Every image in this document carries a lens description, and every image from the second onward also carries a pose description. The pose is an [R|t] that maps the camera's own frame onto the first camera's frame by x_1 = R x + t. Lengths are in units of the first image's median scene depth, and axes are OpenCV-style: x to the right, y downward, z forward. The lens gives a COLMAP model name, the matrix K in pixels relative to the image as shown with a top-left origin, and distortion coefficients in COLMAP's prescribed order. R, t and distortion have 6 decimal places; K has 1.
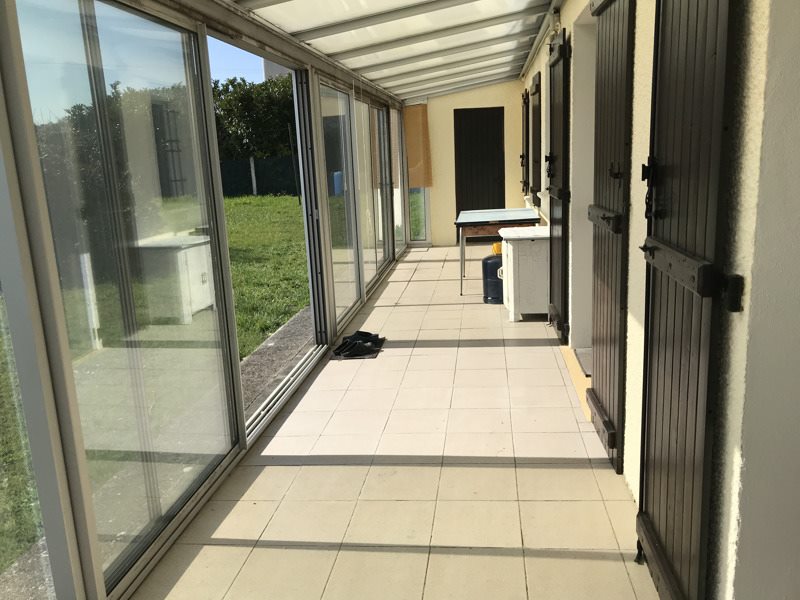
lens RADIAL K [[653.4, 0, 400.0], [0, 653.4, 300.0], [0, 0, 1]] dist [-0.000631, -0.000697]
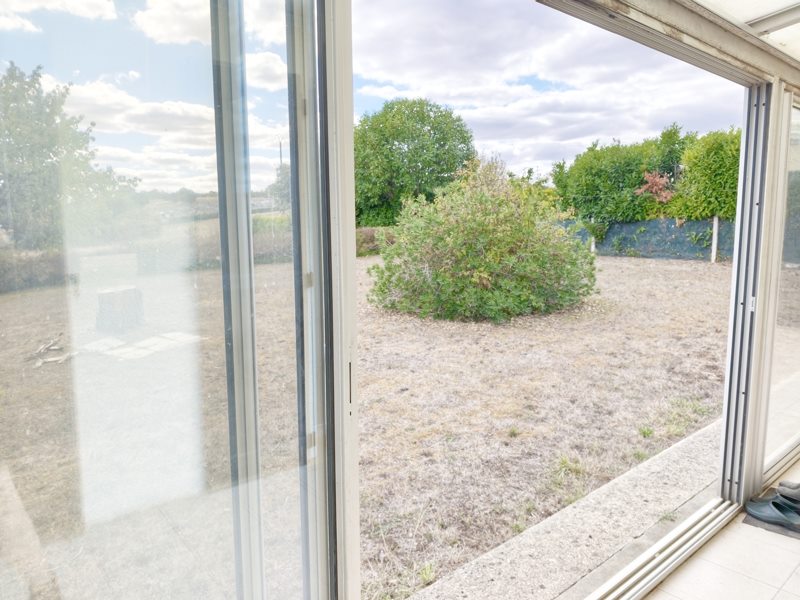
lens RADIAL K [[577.8, 0, 400.0], [0, 577.8, 300.0], [0, 0, 1]] dist [-0.002768, -0.001824]
pose [[0.749676, 0.128087, -0.649292, -0.018196], [-0.165568, 0.986193, 0.003382, -0.079009], [0.640760, 0.104967, 0.760532, 0.338088]]
